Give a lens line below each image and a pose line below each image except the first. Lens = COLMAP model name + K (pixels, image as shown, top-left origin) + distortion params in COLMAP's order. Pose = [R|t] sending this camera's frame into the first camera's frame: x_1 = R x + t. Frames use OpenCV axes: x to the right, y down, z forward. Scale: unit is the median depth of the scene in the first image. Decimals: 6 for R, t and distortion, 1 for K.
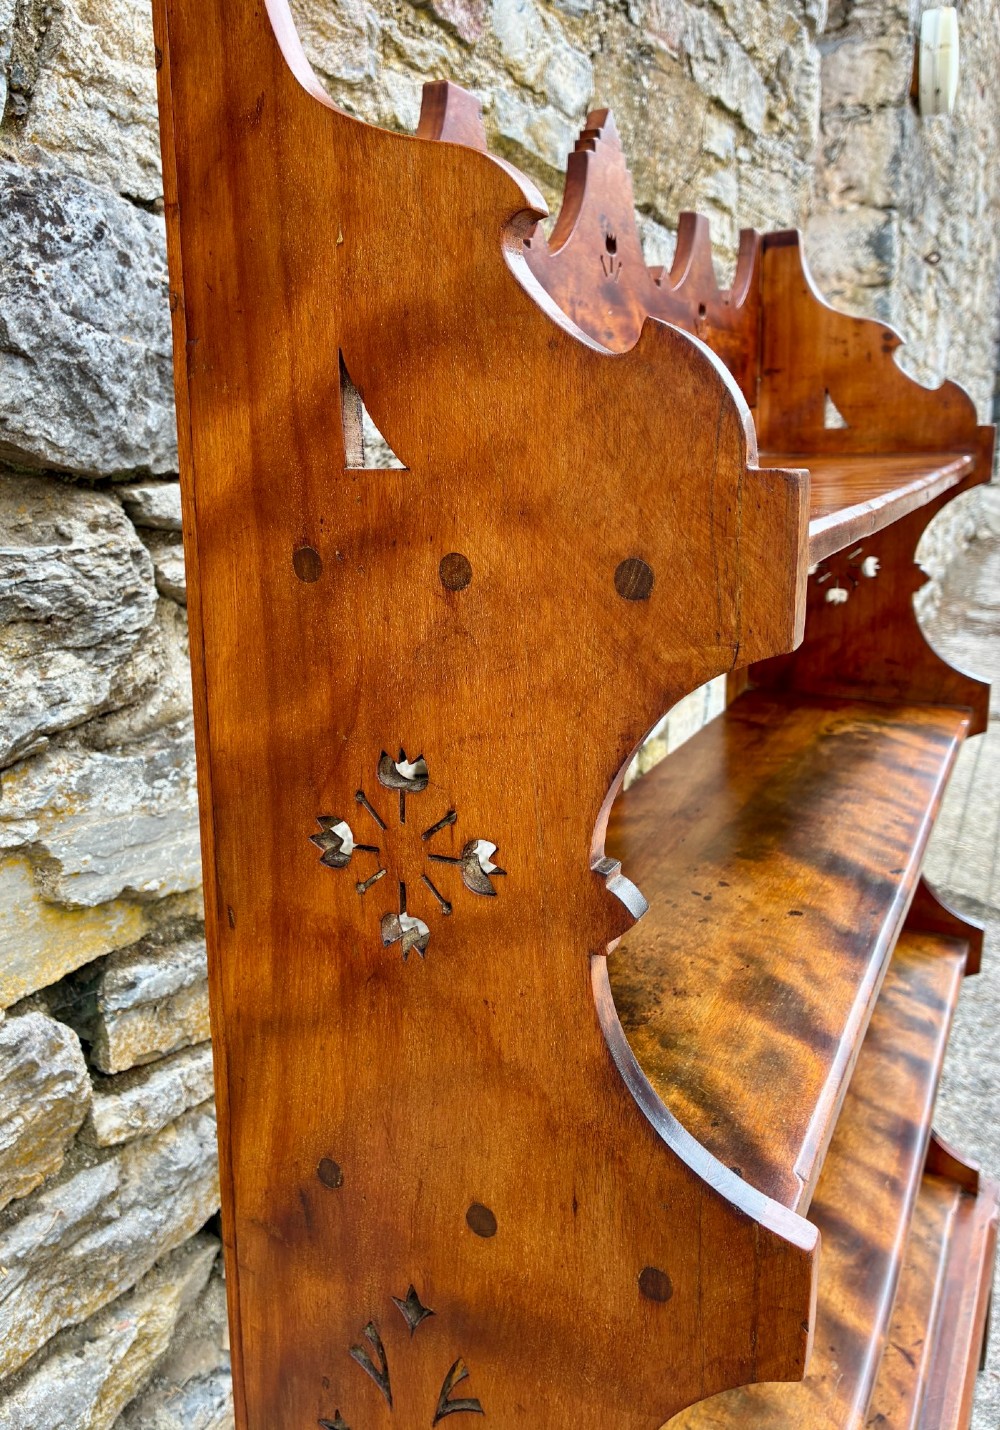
lens RADIAL K [[1154.4, 0, 441.6], [0, 1154.4, 659.8], [0, 0, 1]] dist [0.044325, -0.060374]
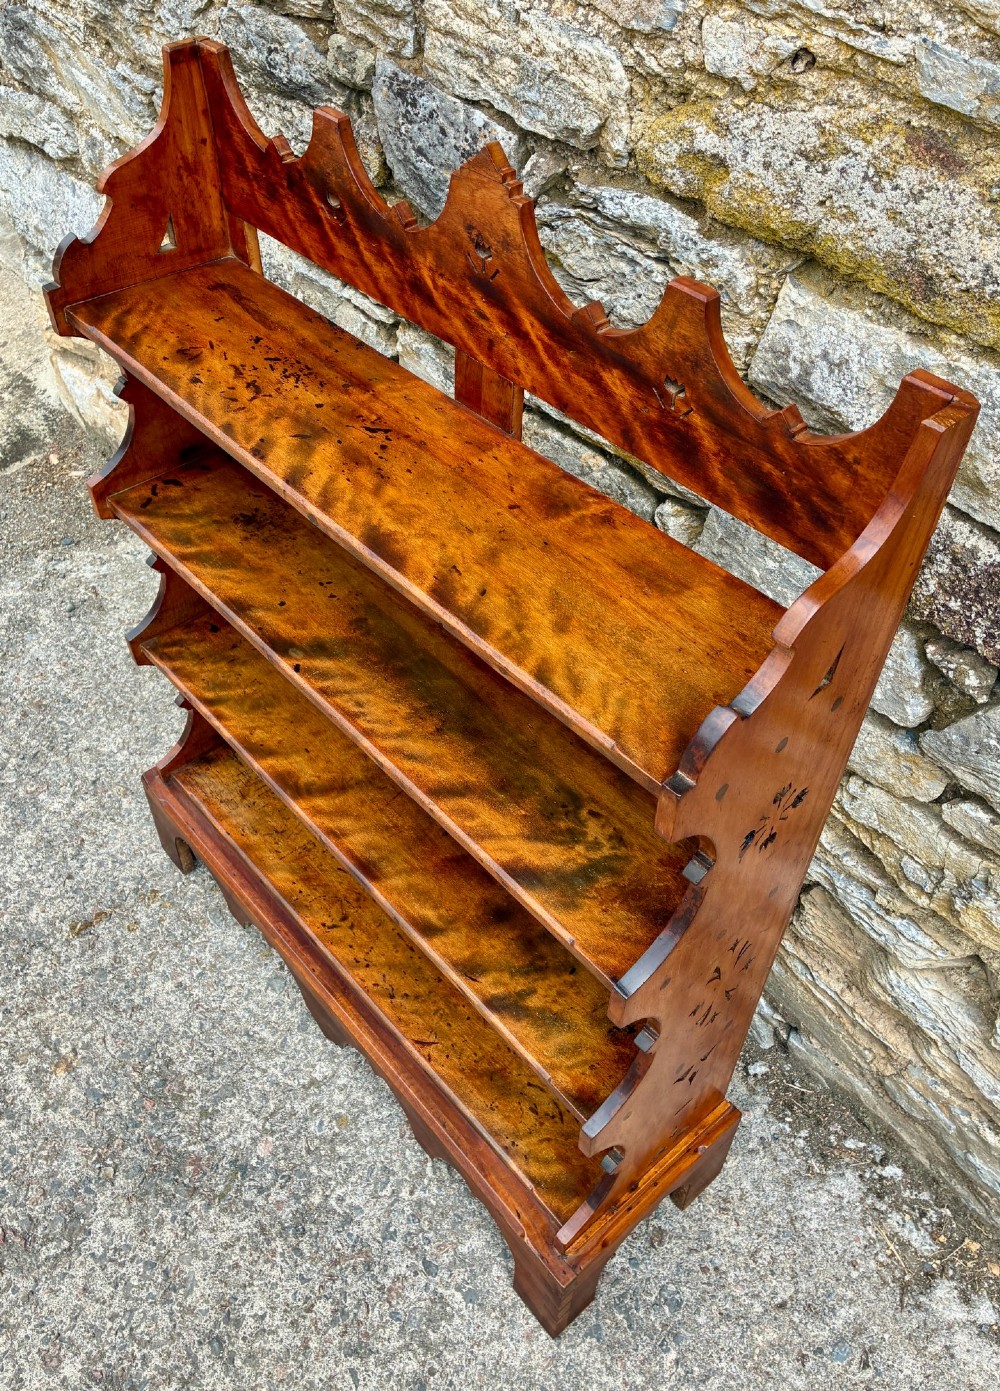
lens RADIAL K [[1137.9, 0, 471.8], [0, 1137.9, 658.6], [0, 0, 1]] dist [0.031993, -0.021016]
pose [[-0.360369, 0.674810, -0.644024, 1.530069], [-0.178566, 0.627740, 0.757665, -1.252610], [0.915559, 0.388040, -0.105720, 1.600335]]
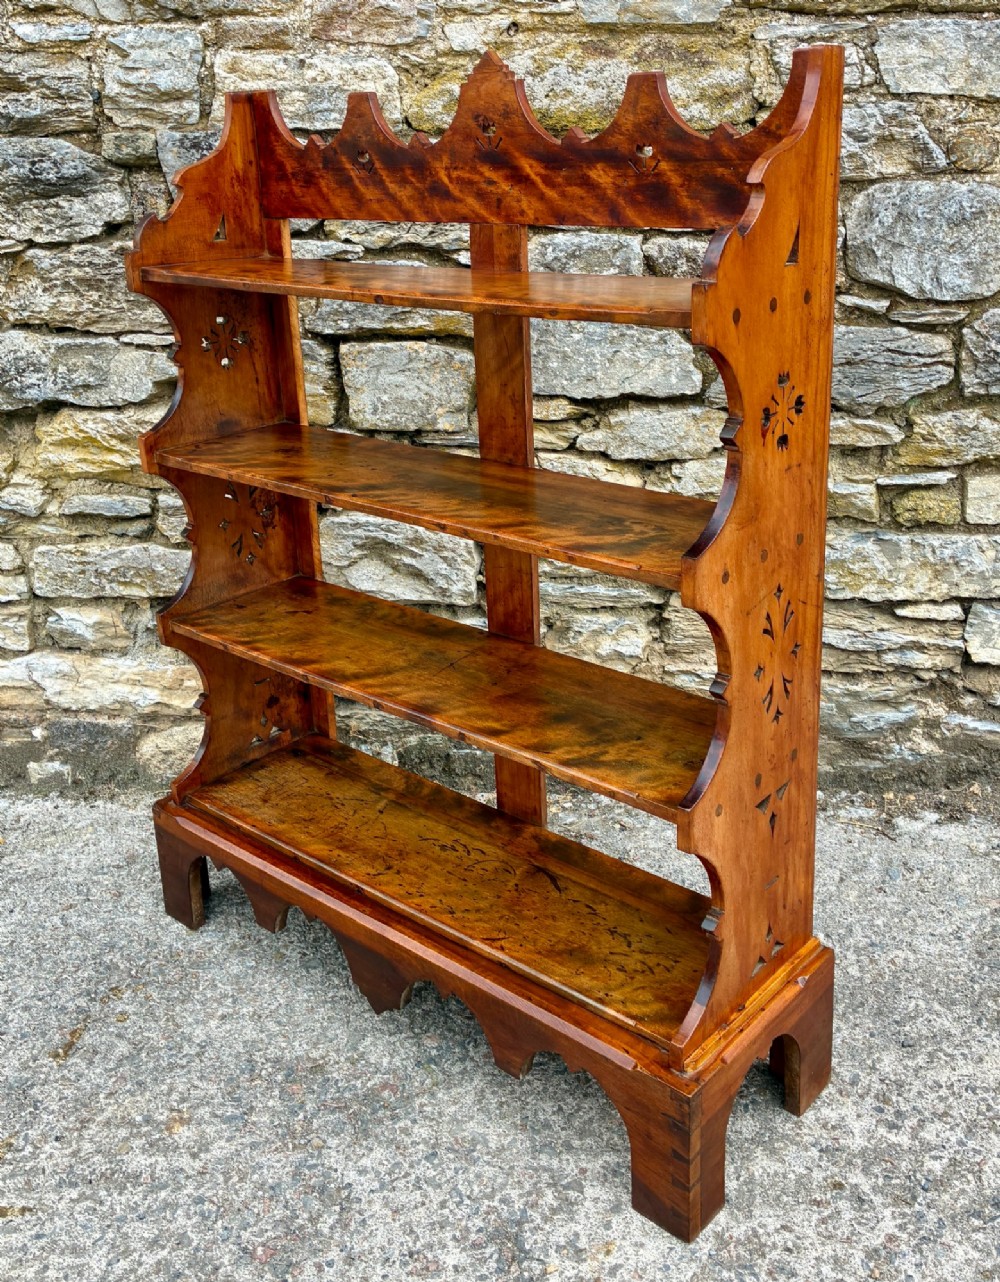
lens RADIAL K [[1266.4, 0, 510.9], [0, 1266.4, 511.8], [0, 0, 1]] dist [0.023877, 0.000000]
pose [[0.394282, 0.266999, -0.879348, 2.850734], [-0.154325, 0.962513, 0.223054, -0.310259], [0.905939, 0.047759, 0.420706, 0.364339]]
